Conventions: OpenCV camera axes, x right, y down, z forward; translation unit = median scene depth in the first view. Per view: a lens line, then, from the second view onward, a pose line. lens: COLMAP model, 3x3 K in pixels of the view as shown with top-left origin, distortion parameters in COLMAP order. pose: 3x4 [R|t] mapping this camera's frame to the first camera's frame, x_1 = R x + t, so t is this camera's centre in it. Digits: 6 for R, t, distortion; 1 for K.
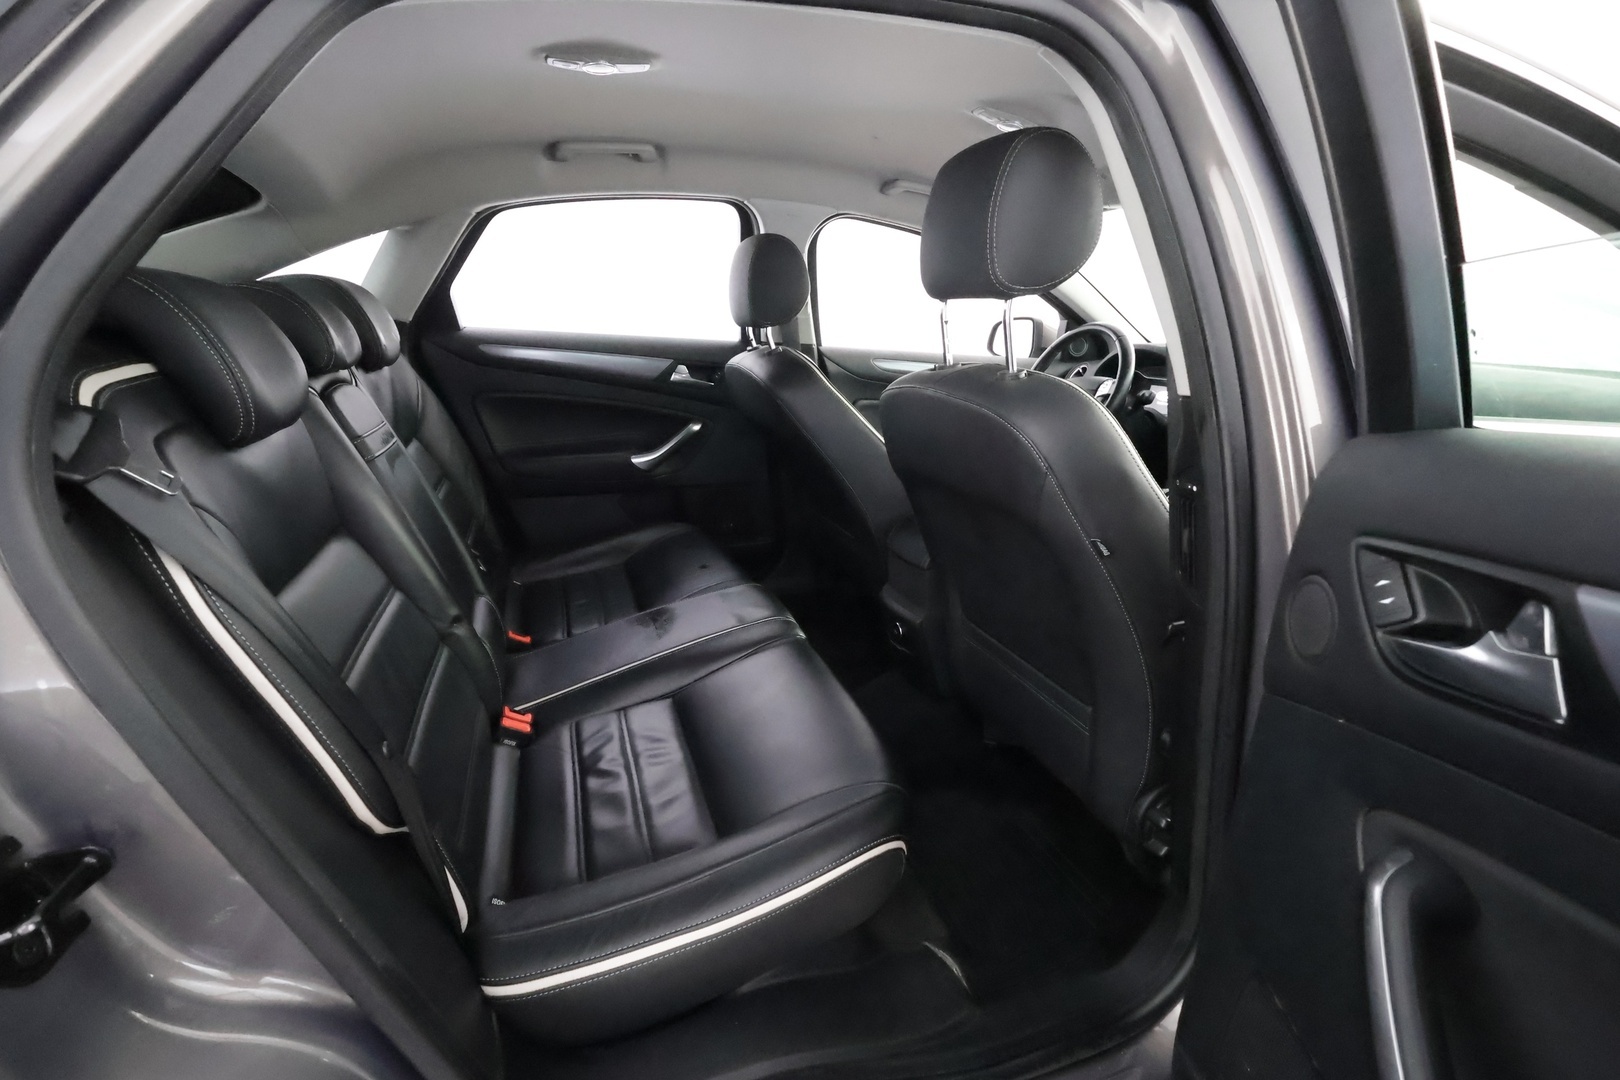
lens RADIAL K [[750.8, 0, 812.6], [0, 750.8, 539.4], [0, 0, 1]] dist [-0.005838, 0.000689]
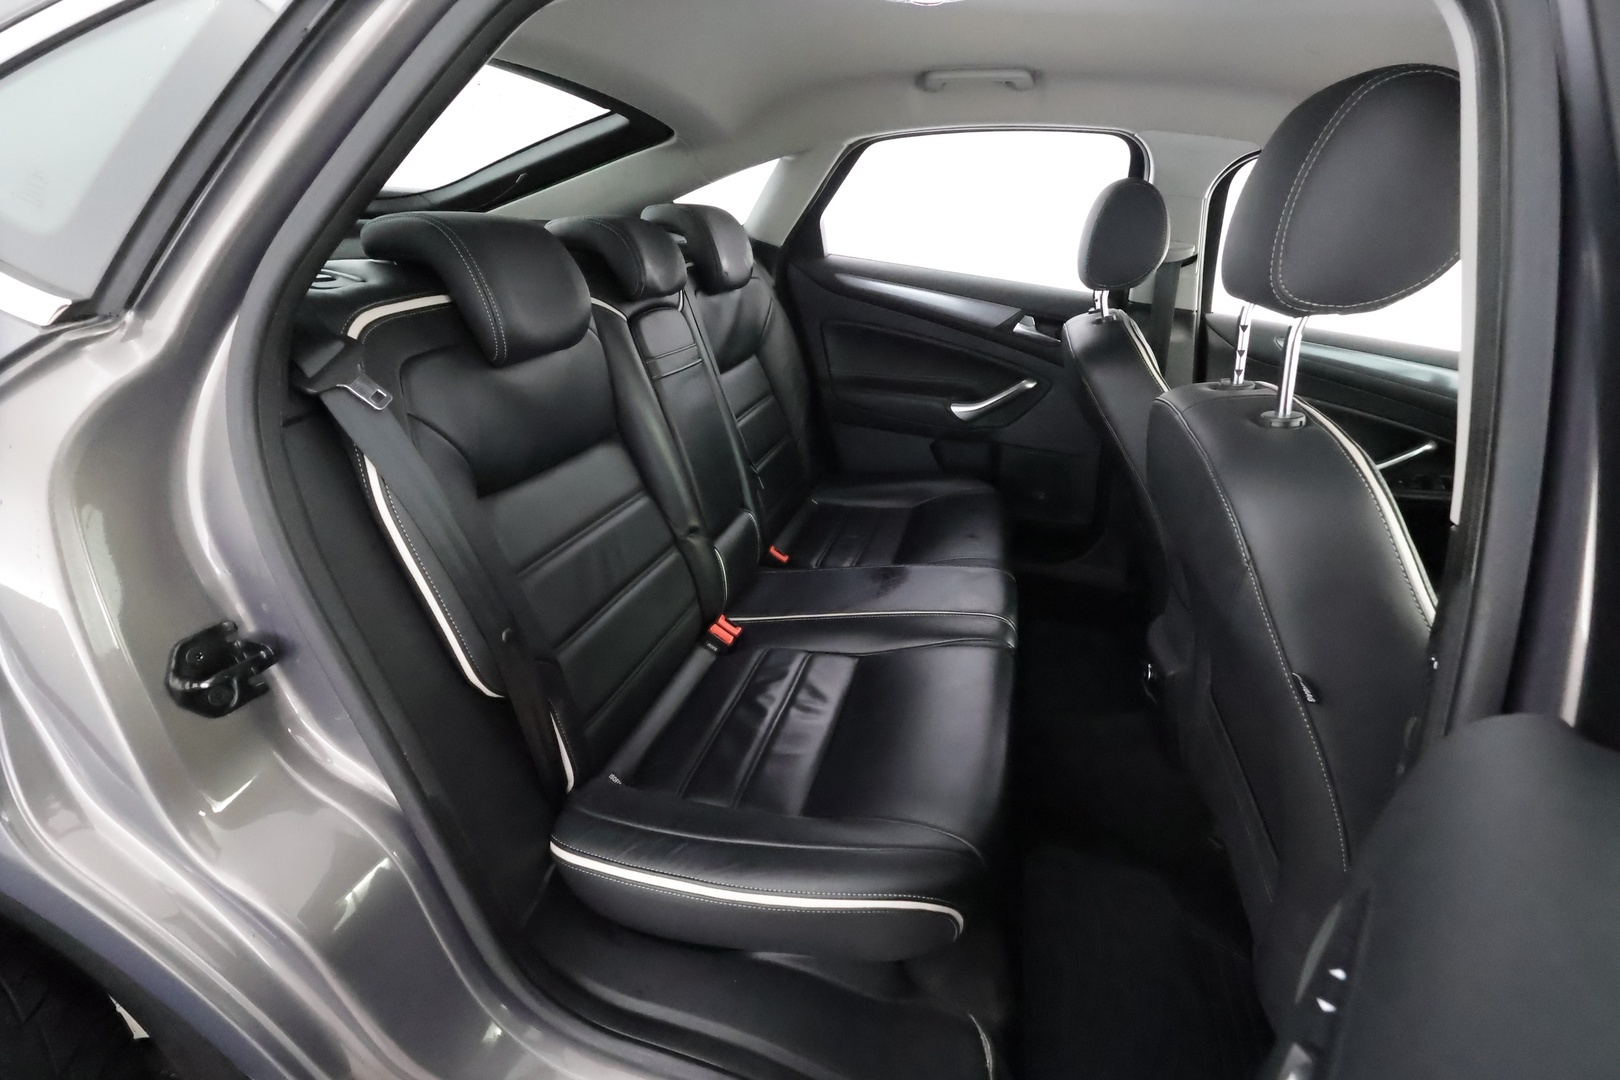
lens RADIAL K [[750.8, 0, 812.6], [0, 750.8, 539.4], [0, 0, 1]] dist [-0.005838, 0.000689]
pose [[0.826622, 0.274537, -0.491249, 0.181450], [-0.221406, 0.961189, 0.164606, -0.082099], [0.517373, -0.027302, 0.855324, 0.088904]]
